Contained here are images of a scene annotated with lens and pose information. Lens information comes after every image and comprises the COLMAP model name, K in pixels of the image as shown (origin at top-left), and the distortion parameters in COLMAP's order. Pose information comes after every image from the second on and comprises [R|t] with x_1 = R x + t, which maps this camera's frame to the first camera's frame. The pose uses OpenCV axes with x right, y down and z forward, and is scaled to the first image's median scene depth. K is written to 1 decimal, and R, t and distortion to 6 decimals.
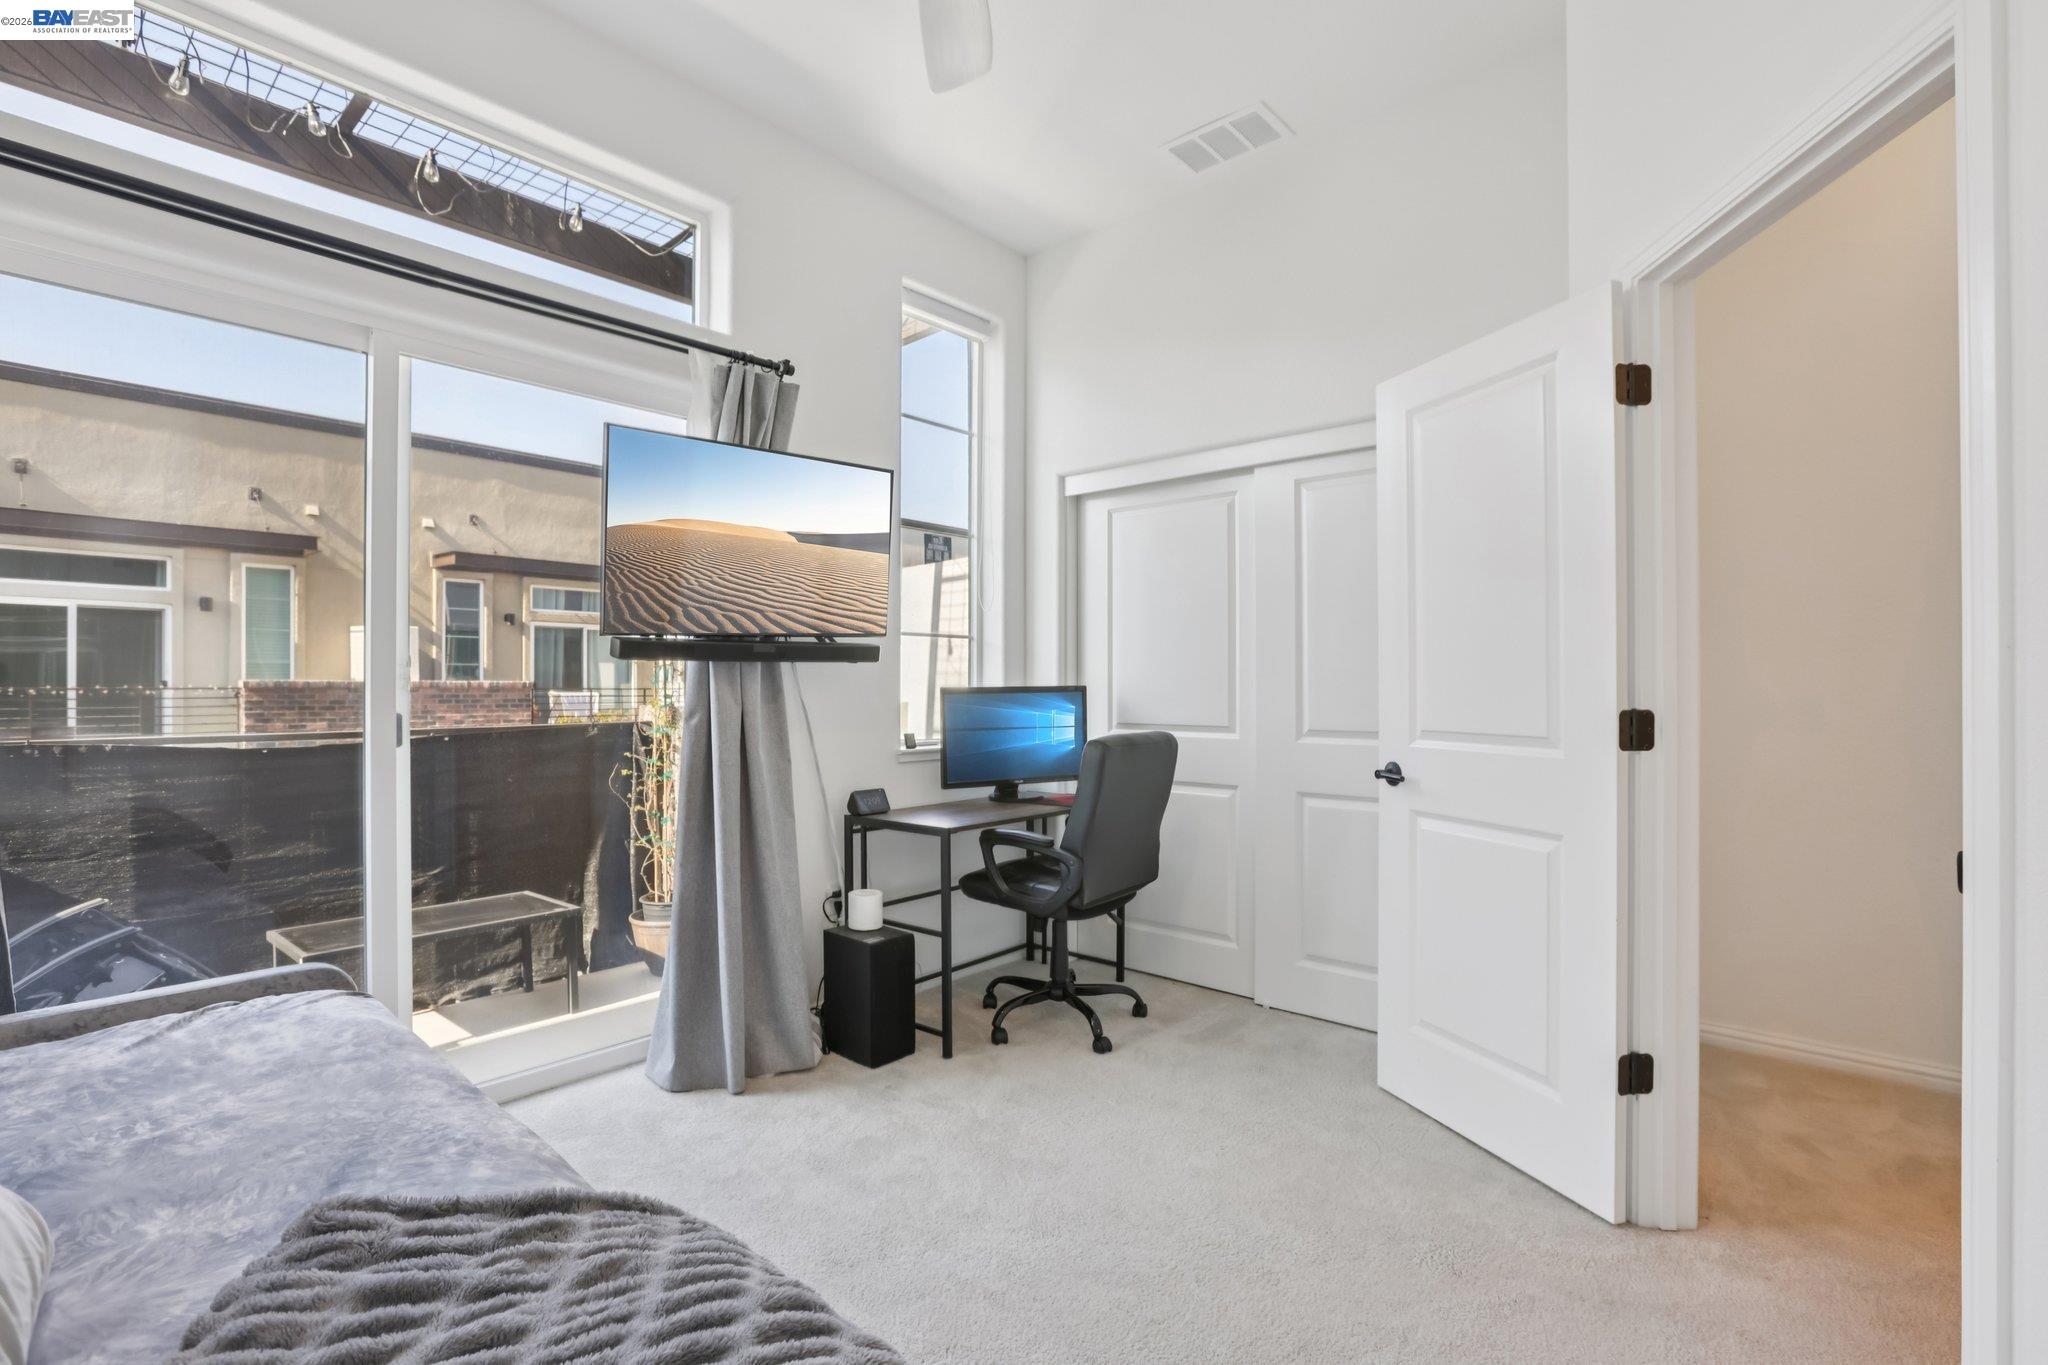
lens RADIAL K [[938.6, 0, 1015.2], [0, 938.6, 695.3], [0, 0, 1]] dist [0.001000, 0.000130]
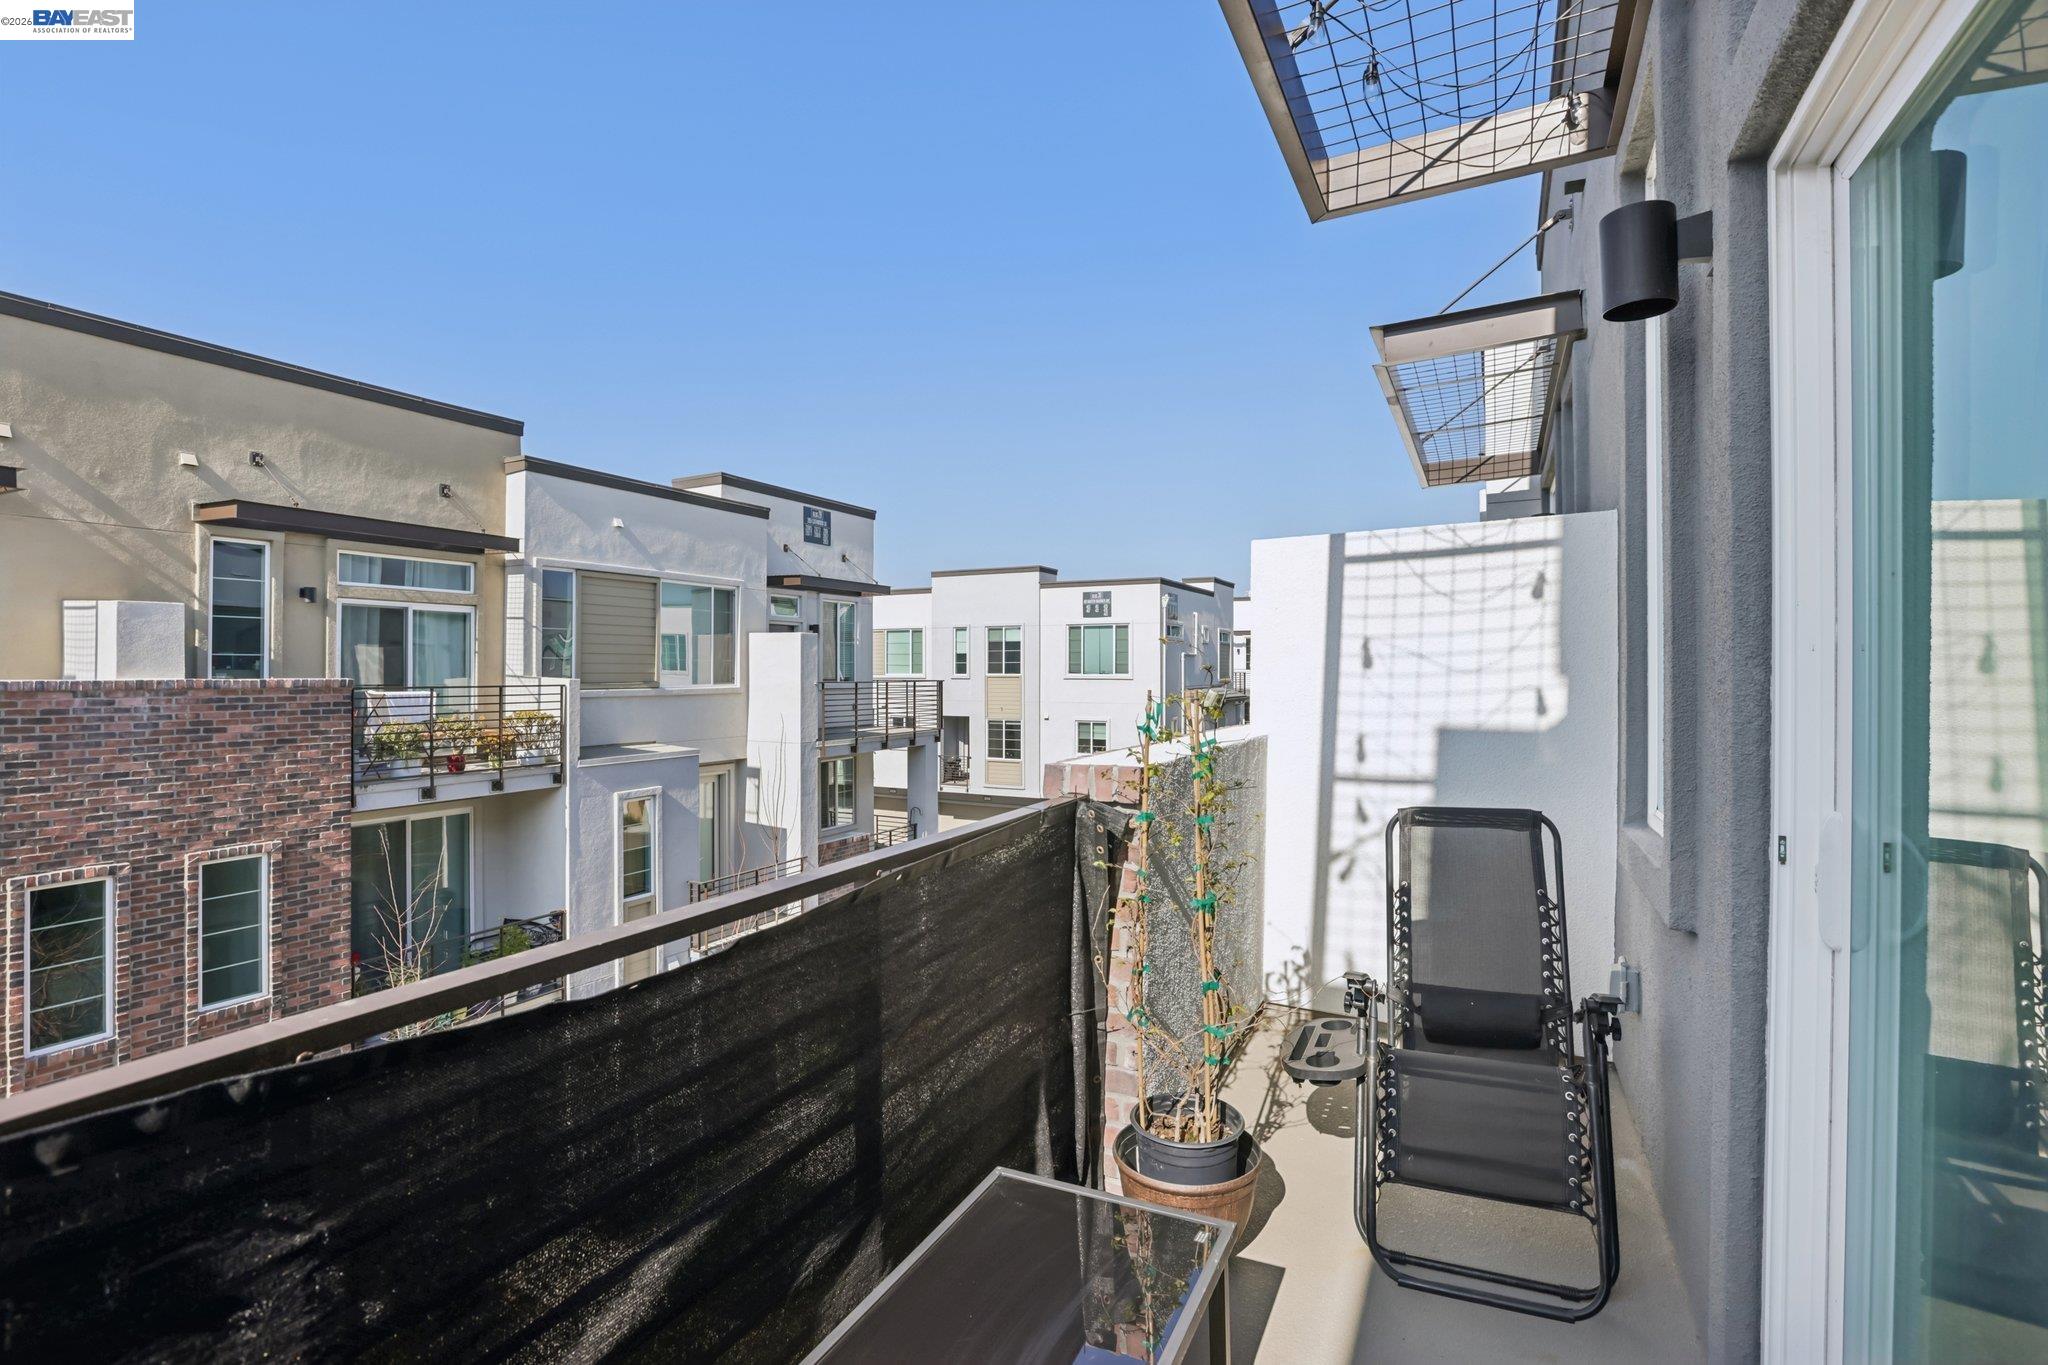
lens RADIAL K [[938.6, 0, 1021.6], [0, 938.6, 669.4], [0, 0, 1]] dist [0.001000, 0.000130]
pose [[0.971202, 0.001346, 0.238252, -0.167499], [0.001311, 0.999939, -0.010995, -0.012496], [-0.238252, 0.010991, 0.971141, 0.139919]]
